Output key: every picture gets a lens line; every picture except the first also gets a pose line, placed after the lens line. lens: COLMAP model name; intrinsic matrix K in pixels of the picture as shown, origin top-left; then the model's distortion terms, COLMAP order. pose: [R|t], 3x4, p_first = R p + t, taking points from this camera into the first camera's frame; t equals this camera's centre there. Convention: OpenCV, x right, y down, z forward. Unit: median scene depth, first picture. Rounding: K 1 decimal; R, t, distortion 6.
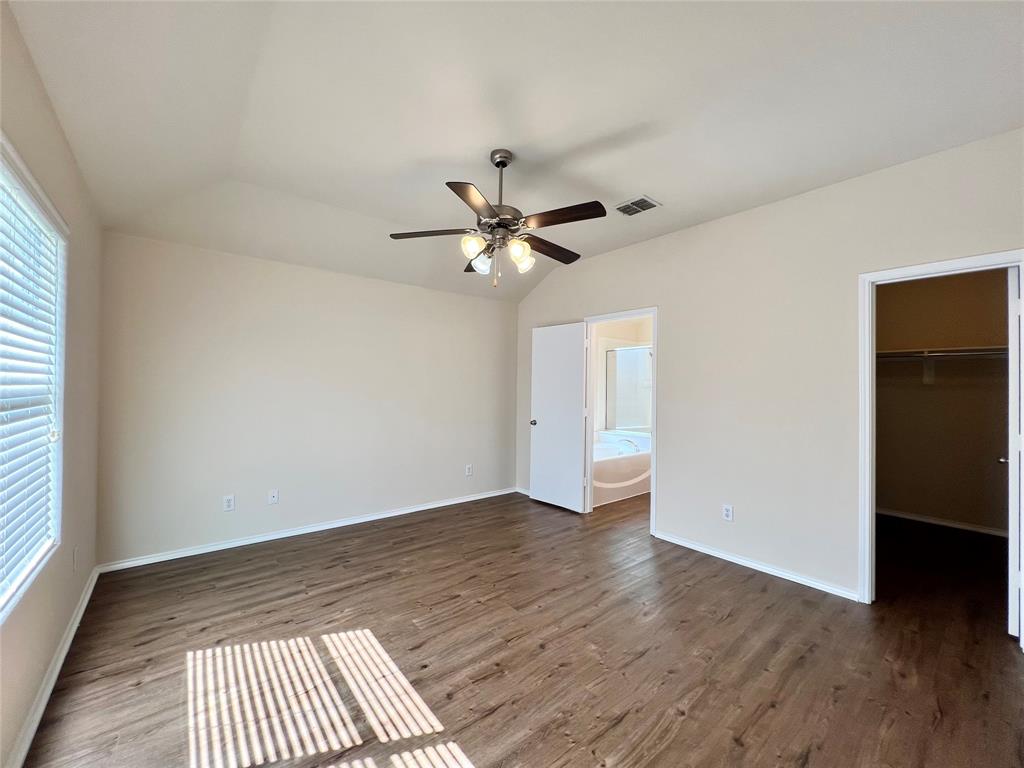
lens RADIAL K [[410.2, 0, 505.6], [0, 410.2, 377.1], [0, 0, 1]] dist [-0.002909, 0.000743]
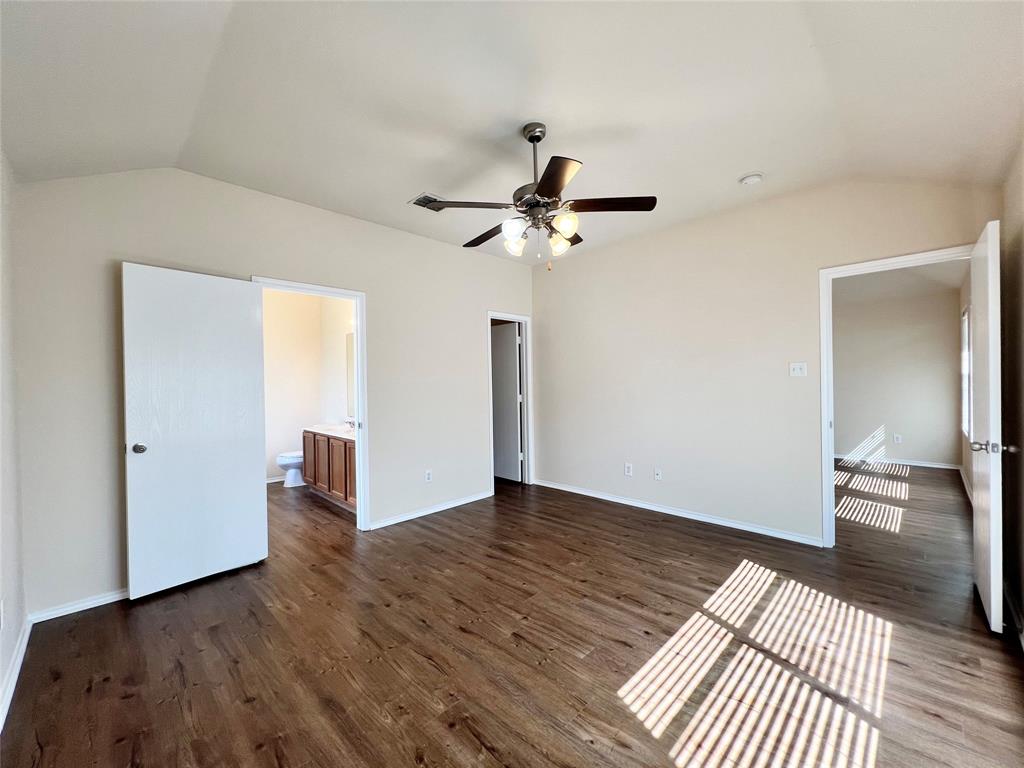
lens RADIAL K [[410.2, 0, 508.6], [0, 410.2, 387.3], [0, 0, 1]] dist [-0.002909, 0.000743]
pose [[-0.101024, -0.026302, 0.994536, -1.147280], [-0.009956, 0.999627, 0.025425, 0.034789], [-0.994834, -0.007333, -0.101248, 1.392876]]
